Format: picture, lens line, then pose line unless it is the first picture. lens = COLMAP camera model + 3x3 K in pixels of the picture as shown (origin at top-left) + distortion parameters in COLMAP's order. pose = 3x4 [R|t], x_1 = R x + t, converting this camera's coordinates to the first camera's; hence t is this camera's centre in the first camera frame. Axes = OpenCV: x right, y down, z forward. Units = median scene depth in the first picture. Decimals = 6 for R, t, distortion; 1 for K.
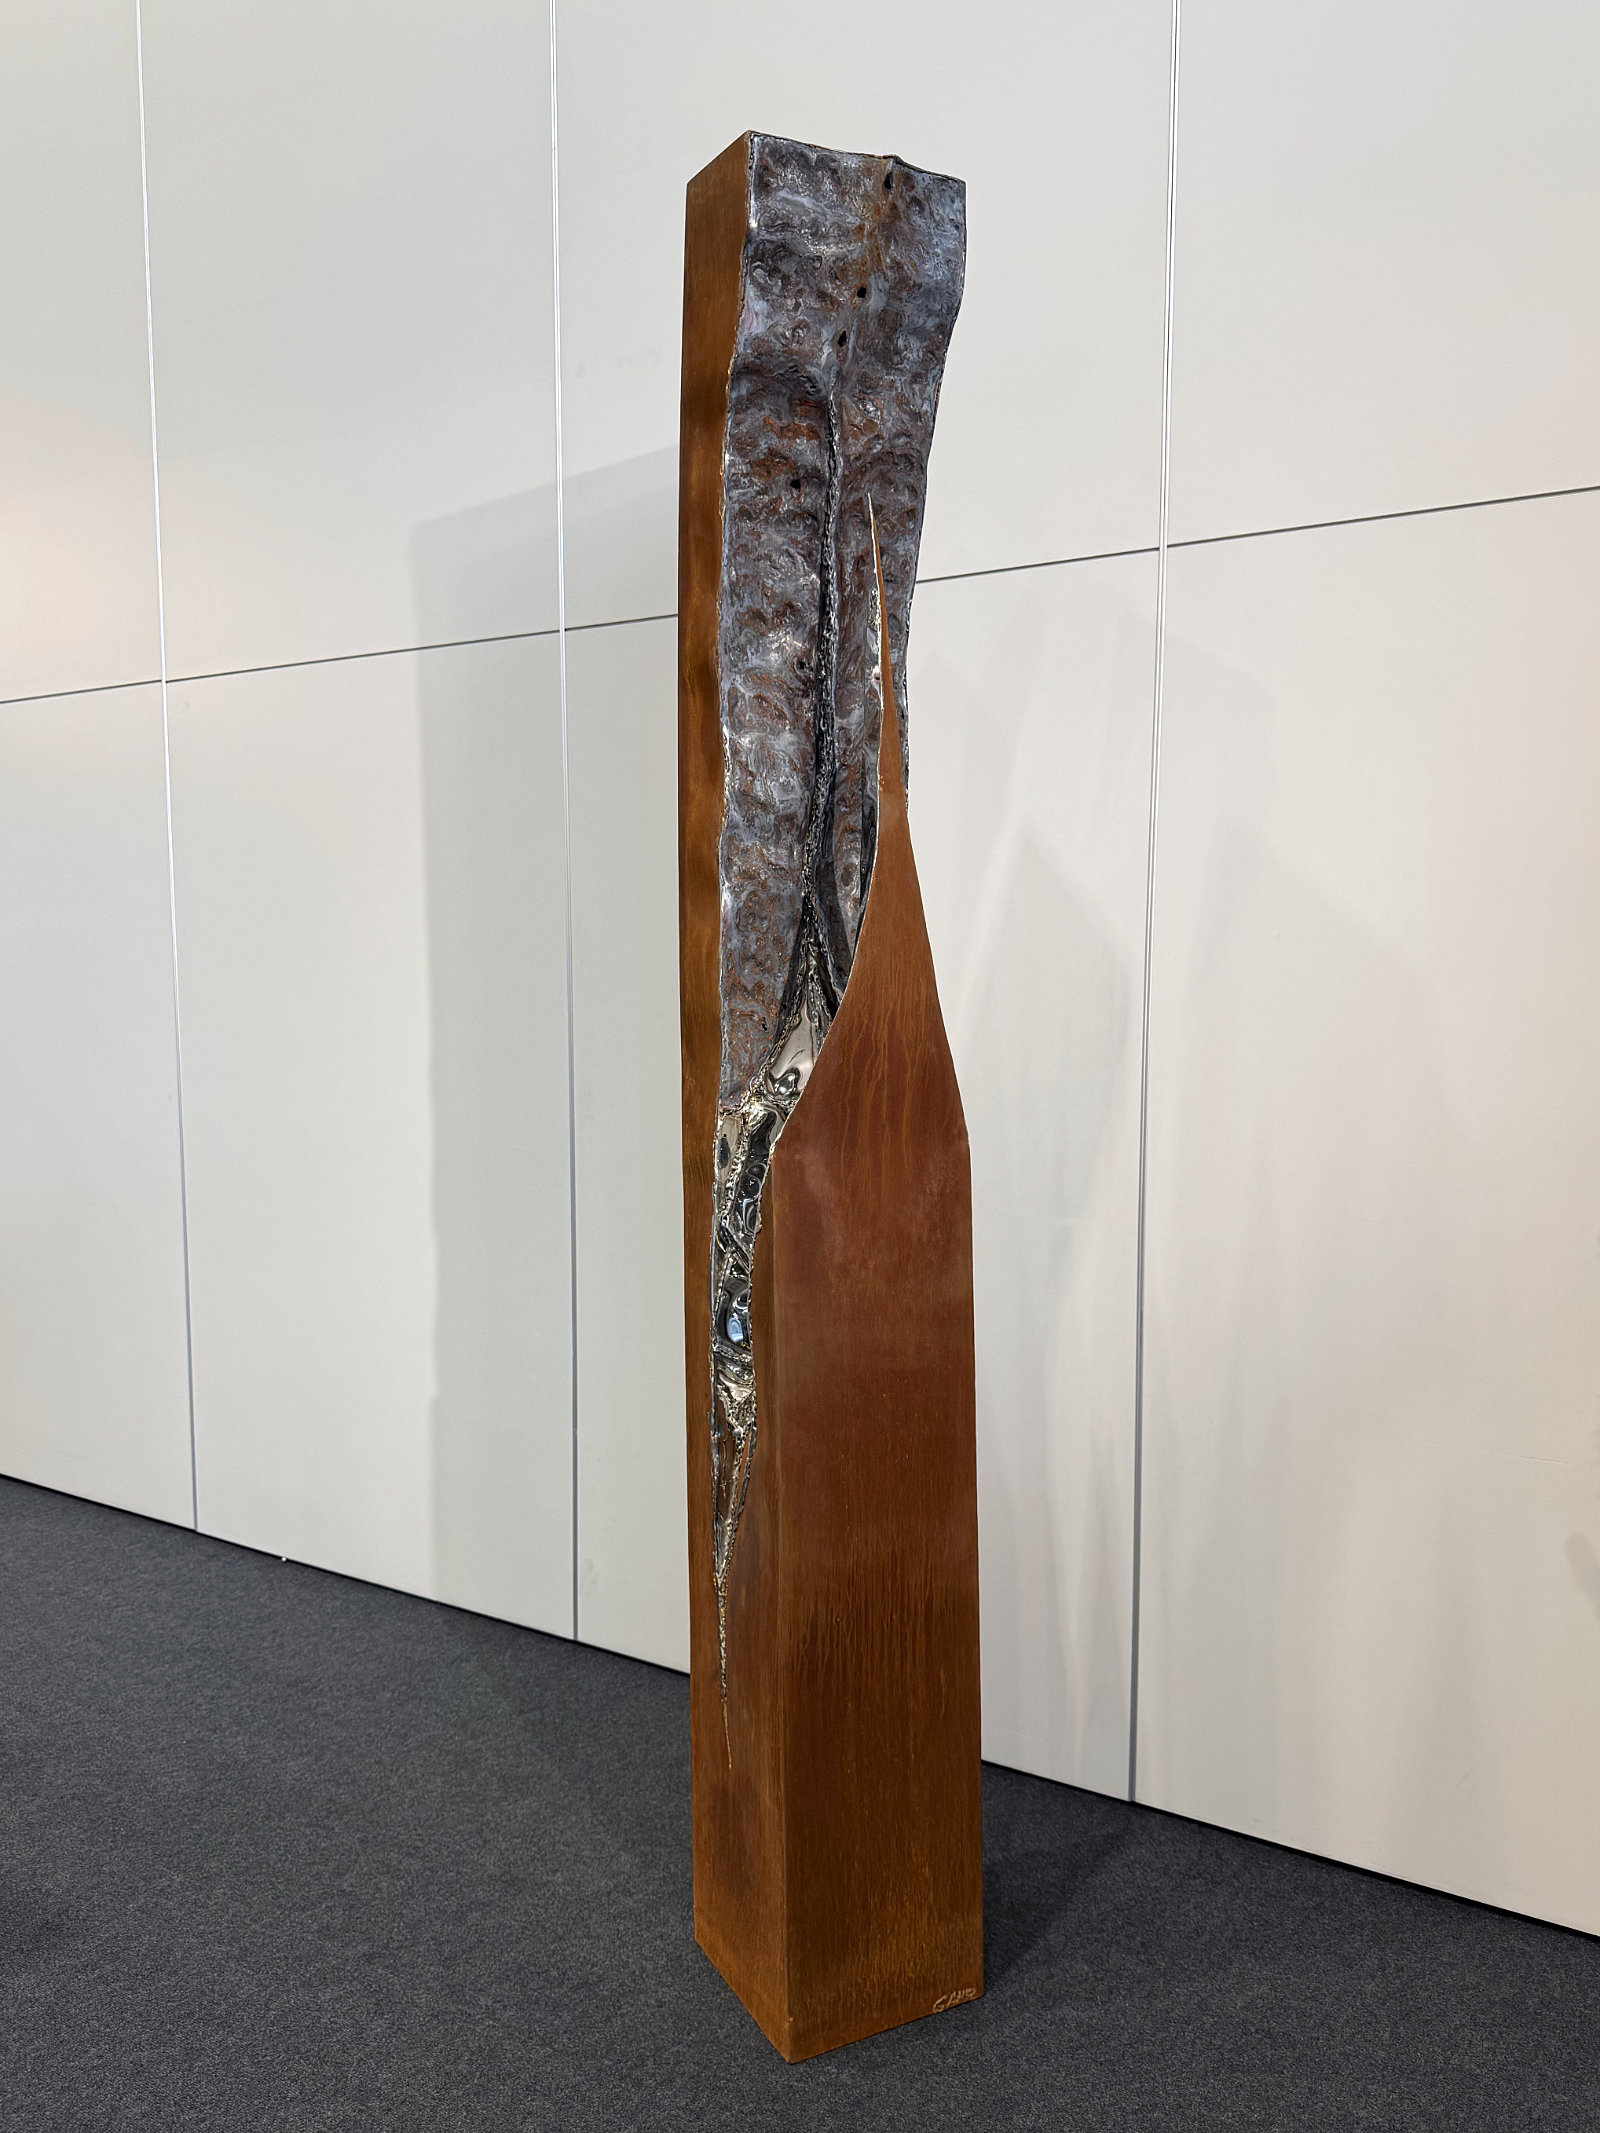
lens RADIAL K [[1522.5, 0, 805.4], [0, 1522.5, 1118.3], [0, 0, 1]] dist [0.073390, -0.138281]
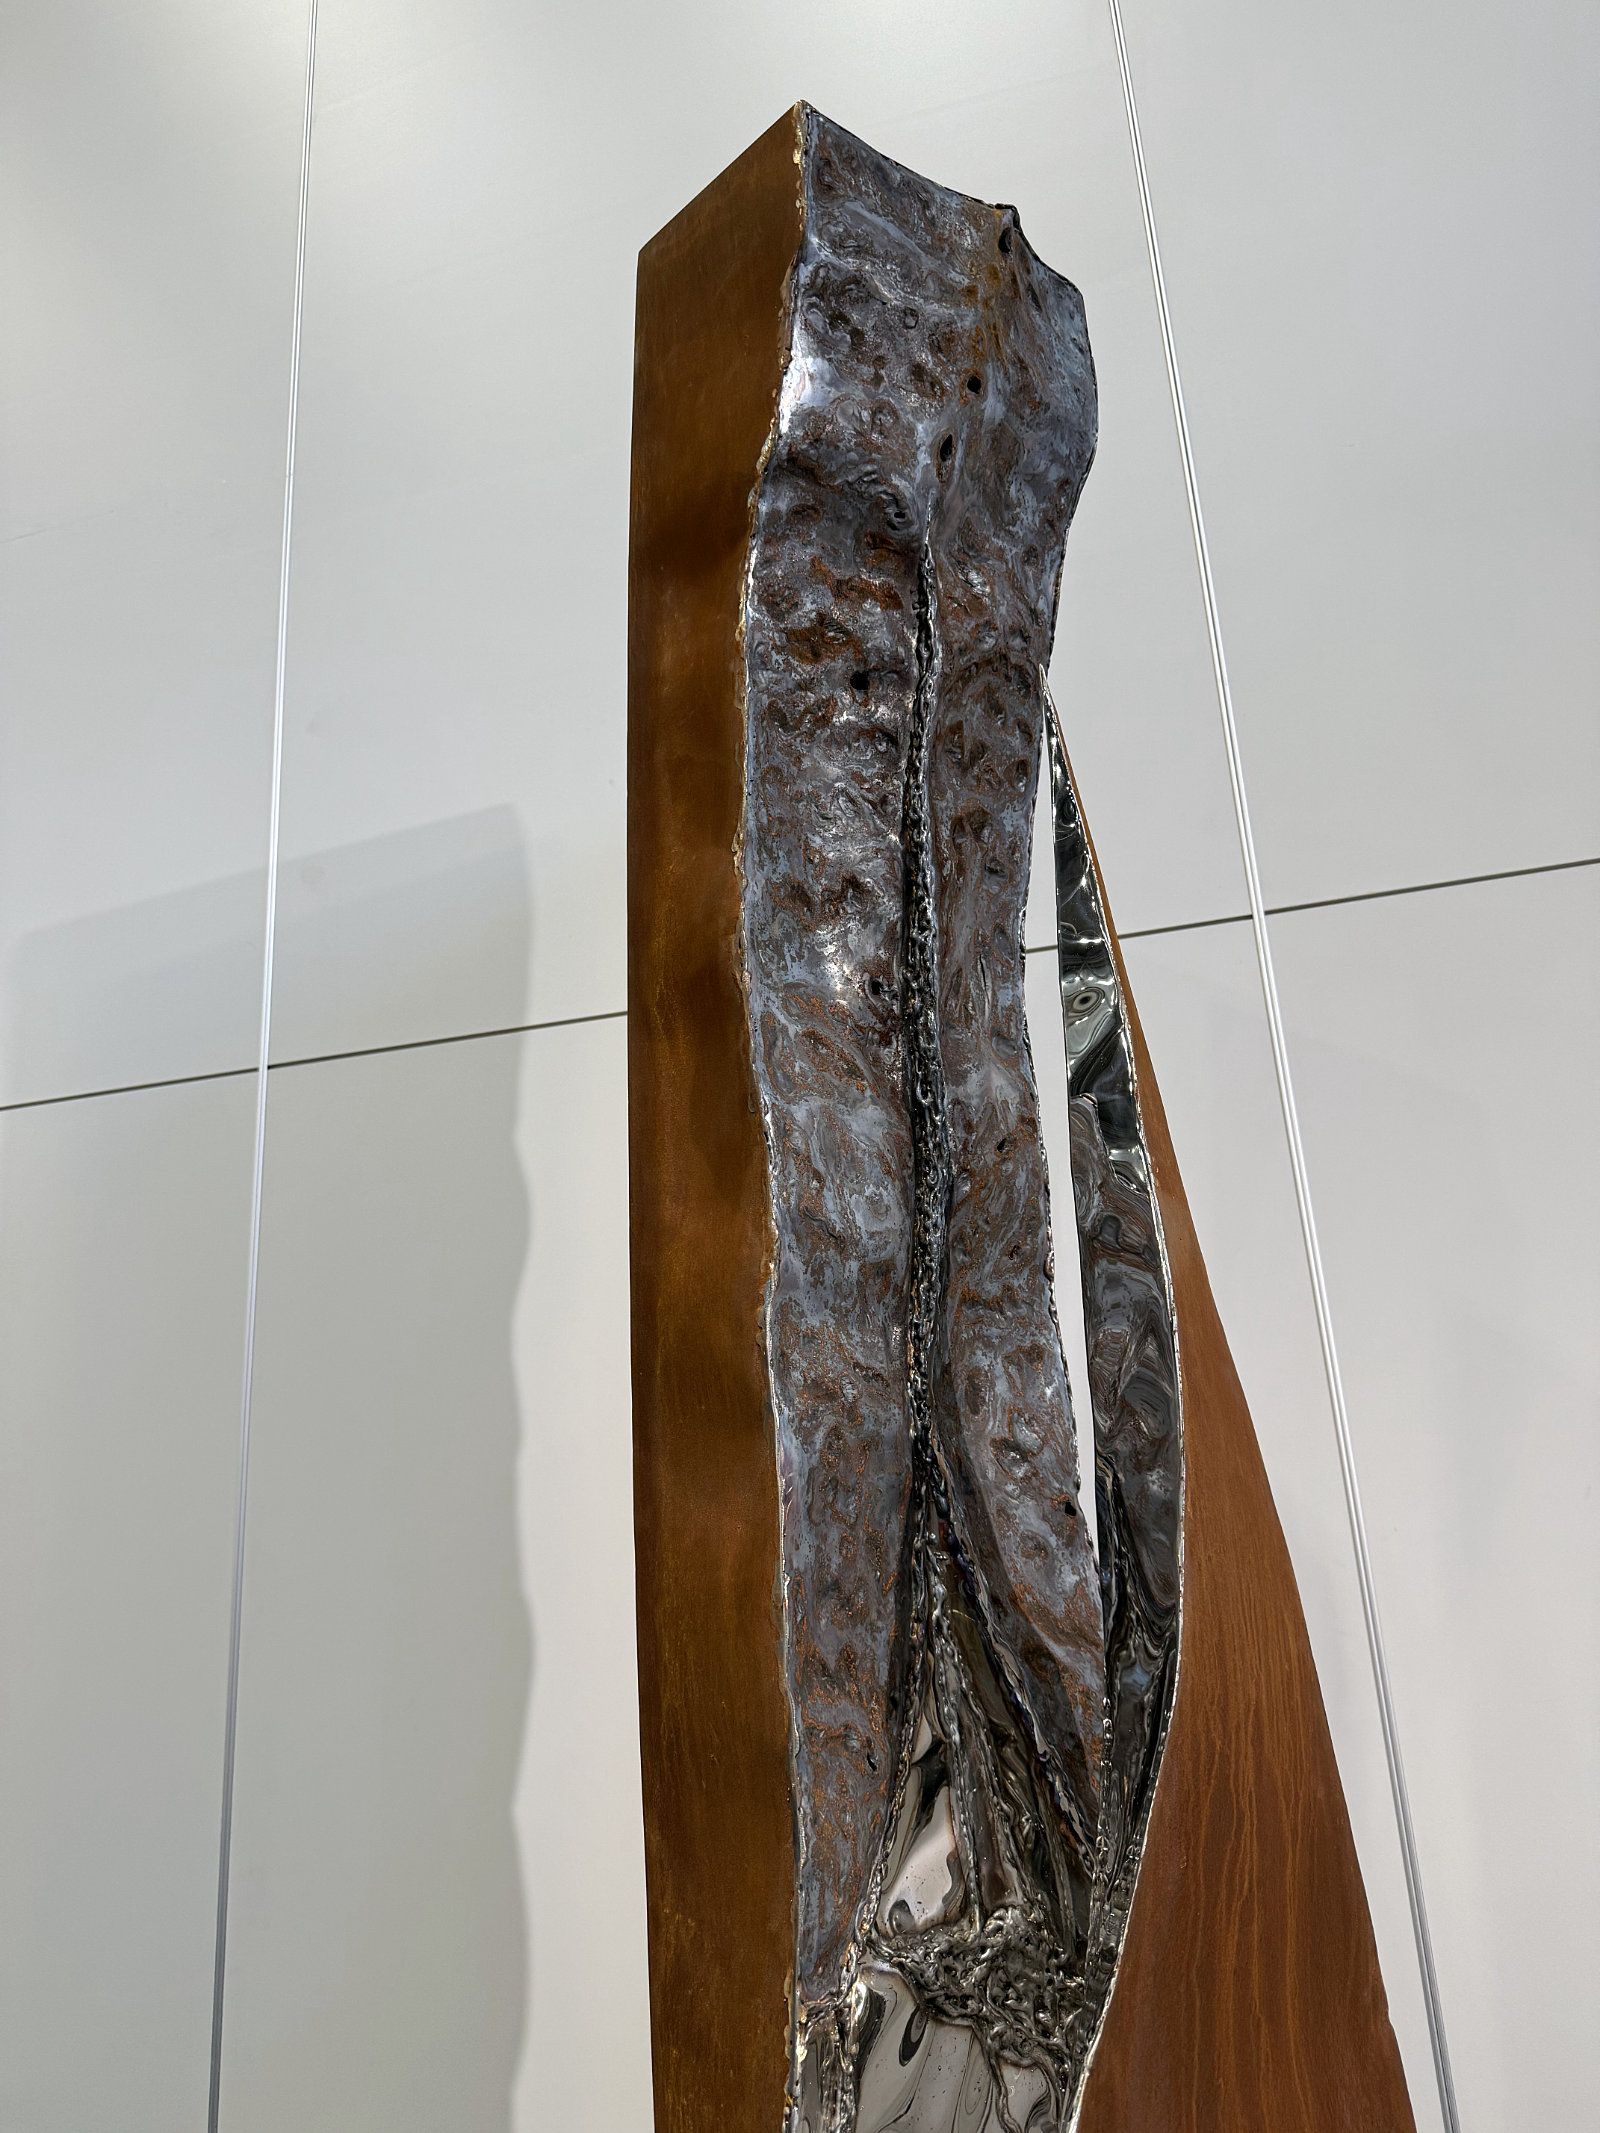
lens RADIAL K [[1468.6, 0, 805.7], [0, 1468.6, 1068.9], [0, 0, 1]] dist [0.227857, -0.426744]
pose [[0.963942, 0.022043, 0.265197, -0.162408], [0.088001, 0.914091, -0.395845, -0.074062], [-0.251140, 0.404909, 0.879191, 0.583854]]
